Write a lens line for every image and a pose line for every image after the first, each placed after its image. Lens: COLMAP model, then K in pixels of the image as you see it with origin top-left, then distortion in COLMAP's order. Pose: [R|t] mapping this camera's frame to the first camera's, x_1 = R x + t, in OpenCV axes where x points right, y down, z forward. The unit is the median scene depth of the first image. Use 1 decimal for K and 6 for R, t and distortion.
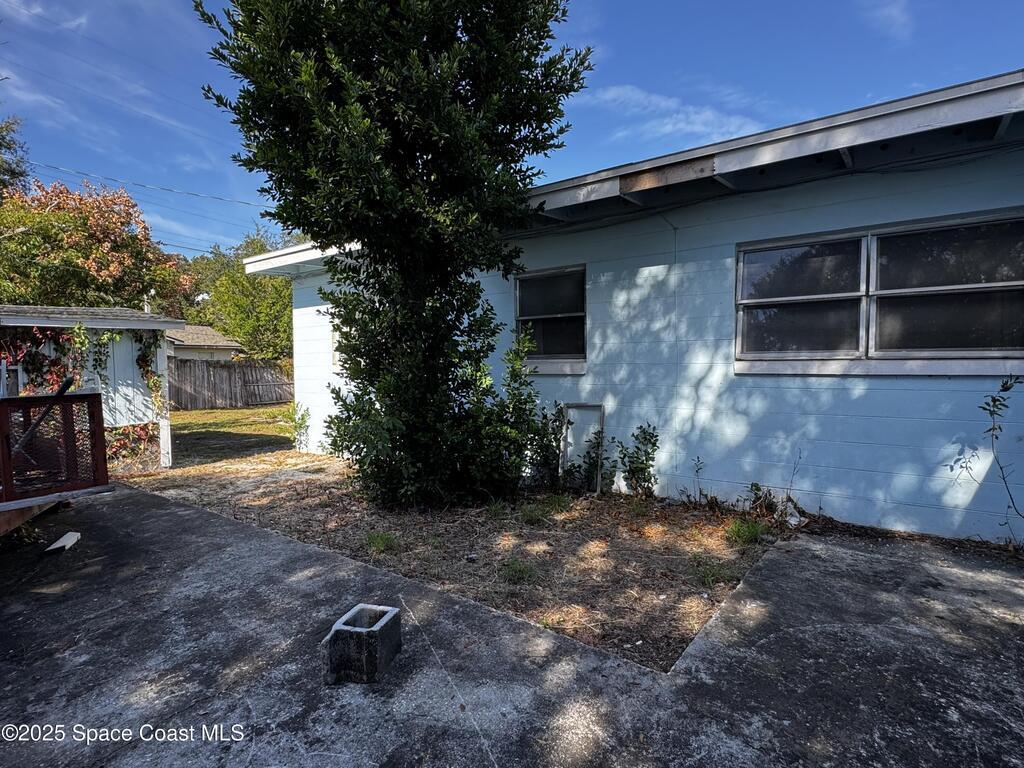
lens RADIAL K [[538.5, 0, 509.1], [0, 538.5, 383.8], [0, 0, 1]] dist [-0.003672, 0.000275]
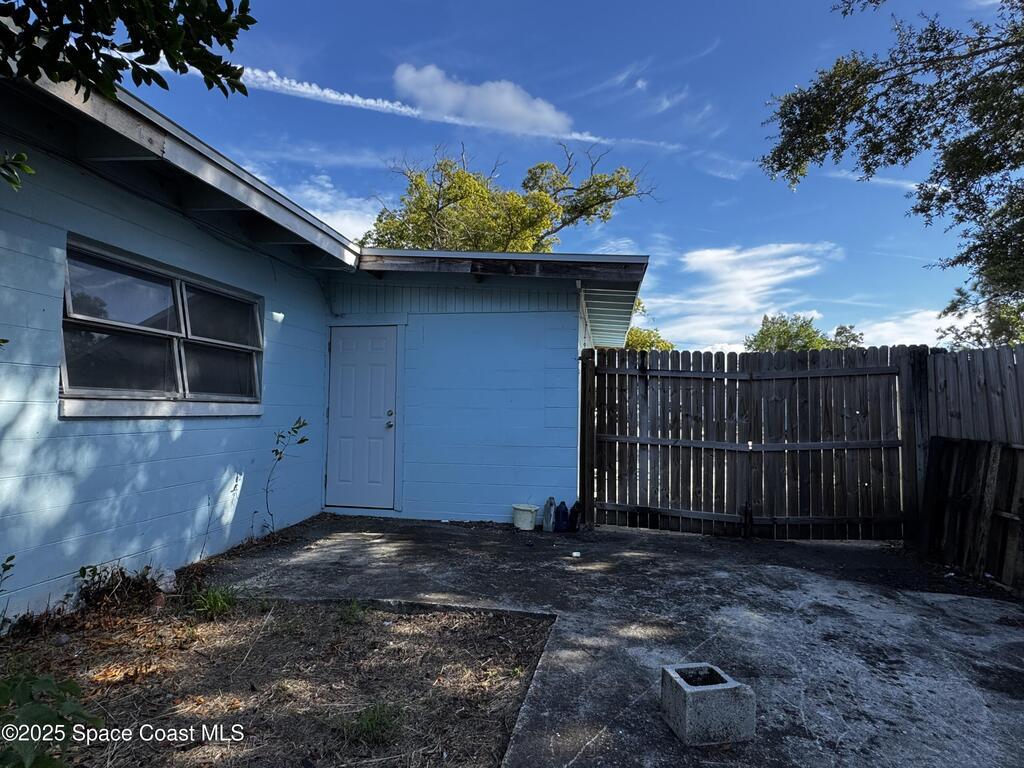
lens RADIAL K [[538.5, 0, 509.1], [0, 538.5, 383.8], [0, 0, 1]] dist [-0.003672, 0.000275]
pose [[-0.447651, 0.045280, 0.893061, -0.514232], [0.023992, 0.998966, -0.038623, -0.023610], [-0.893887, 0.004137, -0.448274, 0.904247]]
